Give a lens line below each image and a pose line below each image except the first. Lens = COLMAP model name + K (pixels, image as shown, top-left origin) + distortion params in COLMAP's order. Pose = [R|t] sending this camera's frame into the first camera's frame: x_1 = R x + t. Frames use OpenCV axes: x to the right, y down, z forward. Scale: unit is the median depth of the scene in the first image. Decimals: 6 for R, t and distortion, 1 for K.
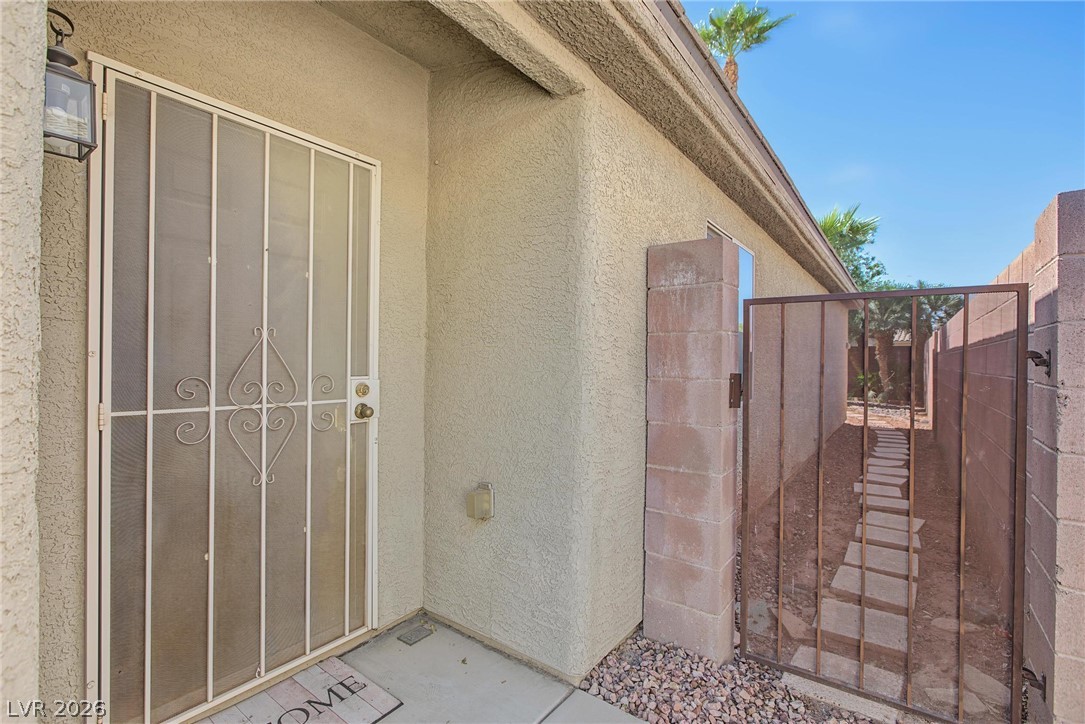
lens RADIAL K [[495.1, 0, 538.6], [0, 495.1, 361.6], [0, 0, 1]] dist [-0.011502, 0.001571]
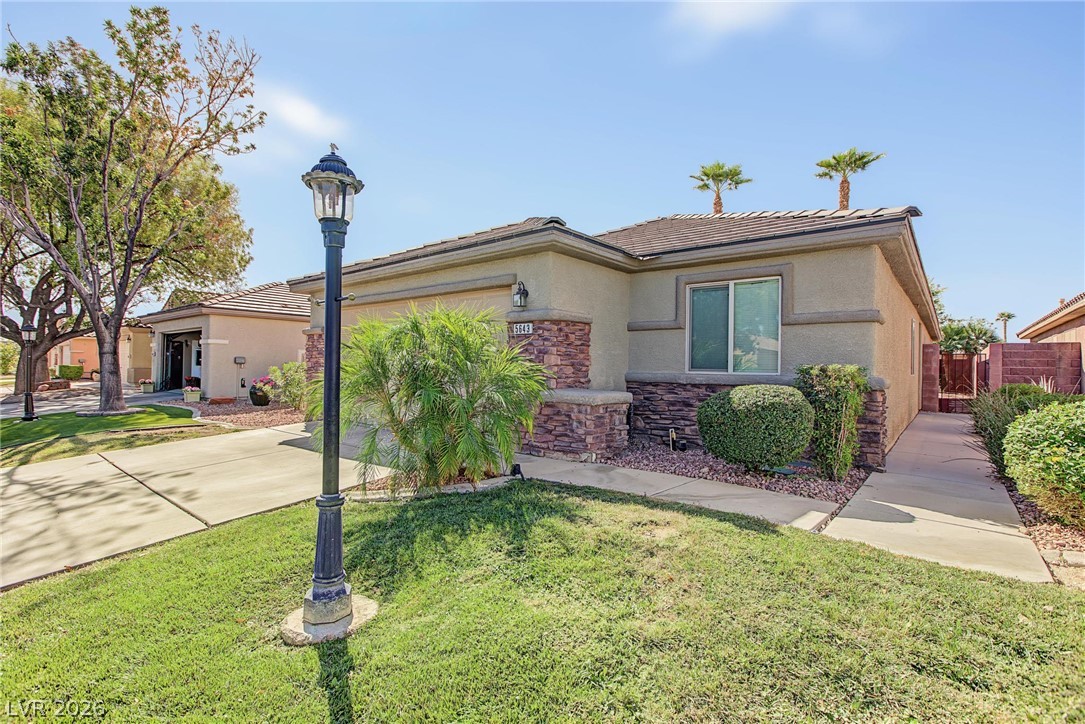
lens RADIAL K [[495.1, 0, 538.6], [0, 495.1, 361.6], [0, 0, 1]] dist [-0.011502, 0.001571]
pose [[0.998265, 0.004182, -0.058726, -0.691799], [-0.005234, 0.999828, -0.017765, 0.017848], [0.058642, 0.018041, 0.998116, -0.882141]]
